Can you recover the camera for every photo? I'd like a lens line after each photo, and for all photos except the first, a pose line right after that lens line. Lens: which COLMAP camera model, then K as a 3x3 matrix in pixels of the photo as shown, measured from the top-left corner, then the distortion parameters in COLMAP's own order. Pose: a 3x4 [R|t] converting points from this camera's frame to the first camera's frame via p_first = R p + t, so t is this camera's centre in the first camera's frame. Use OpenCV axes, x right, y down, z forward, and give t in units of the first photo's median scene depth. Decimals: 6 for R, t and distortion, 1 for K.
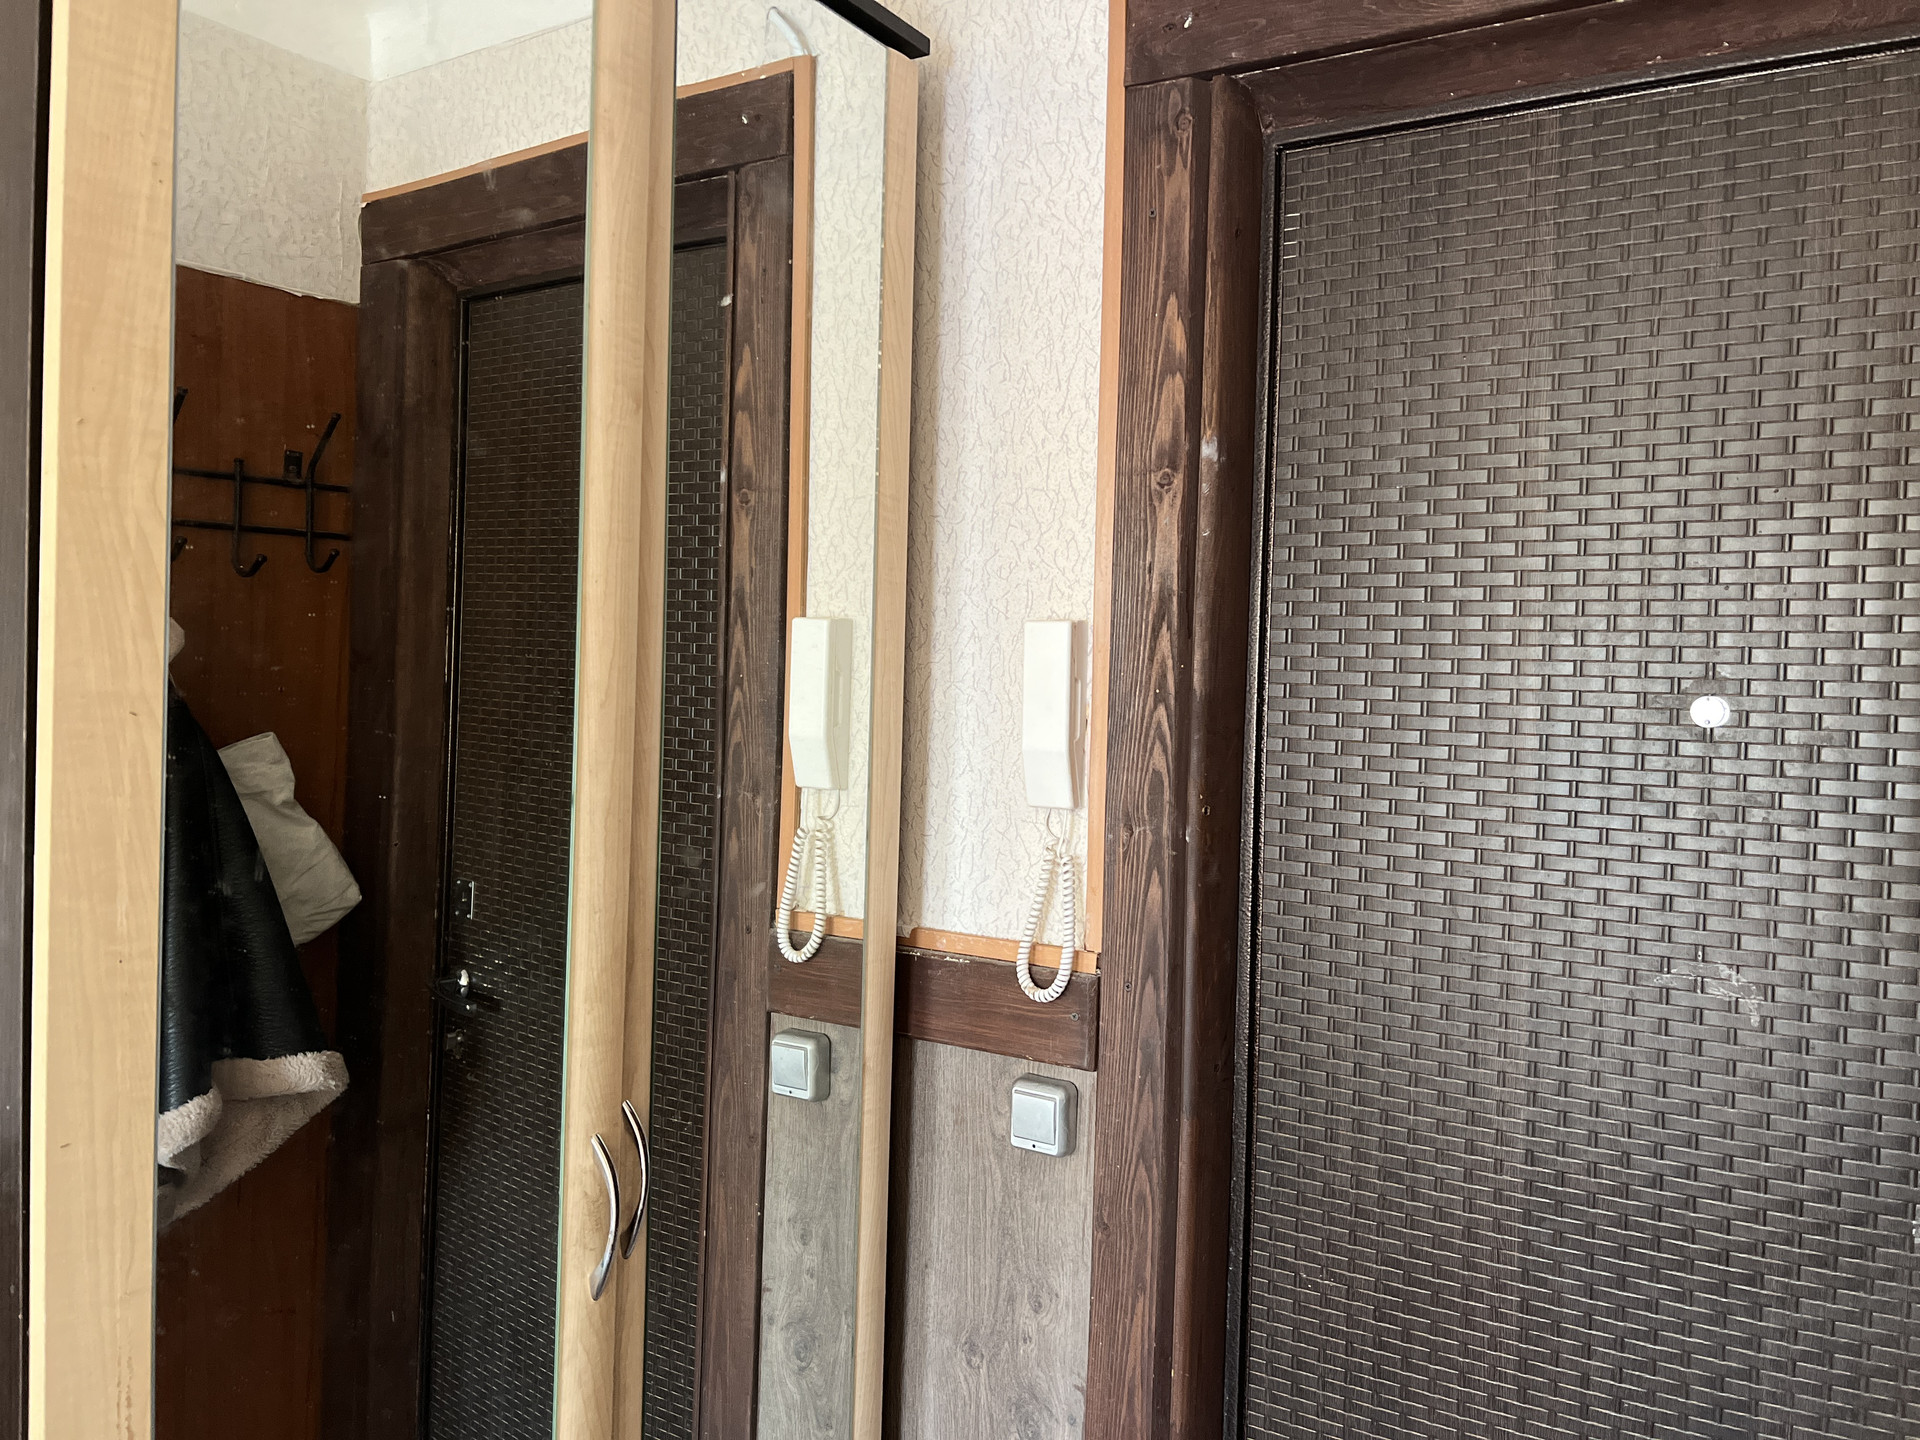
lens RADIAL K [[1425.8, 0, 970.7], [0, 1425.8, 704.4], [0, 0, 1]] dist [0.041598, -0.039396]
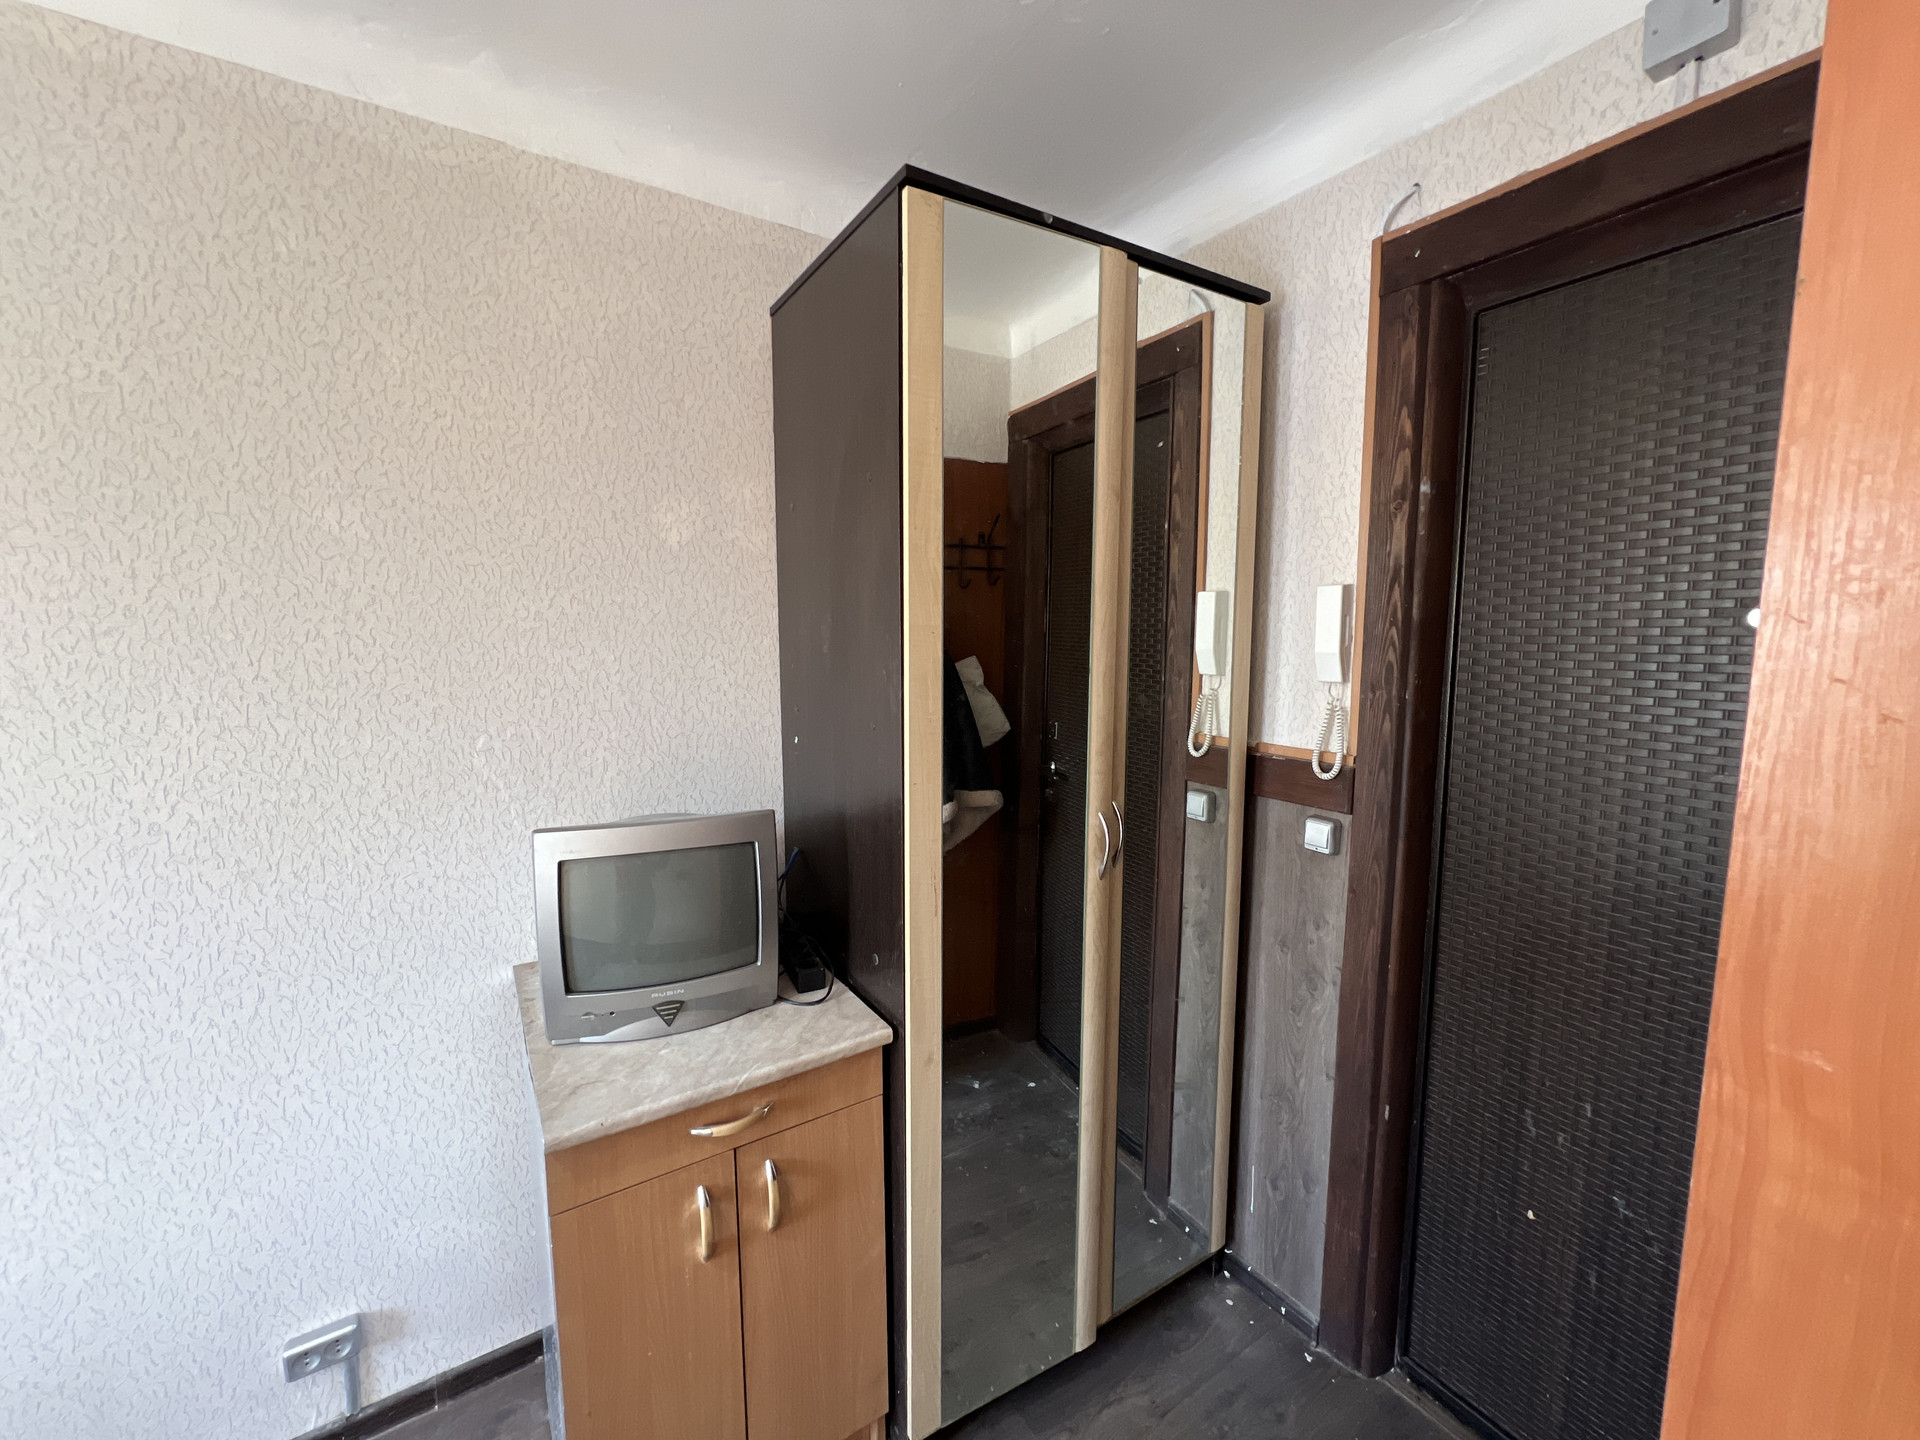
lens RADIAL K [[760.4, 0, 962.4], [0, 760.4, 712.9], [0, 0, 1]] dist [-0.009728, 0.001296]
pose [[0.892877, 0.018967, -0.449901, 0.075403], [0.014009, 0.997459, 0.069854, 0.035704], [0.450082, -0.068674, 0.890343, -0.161945]]
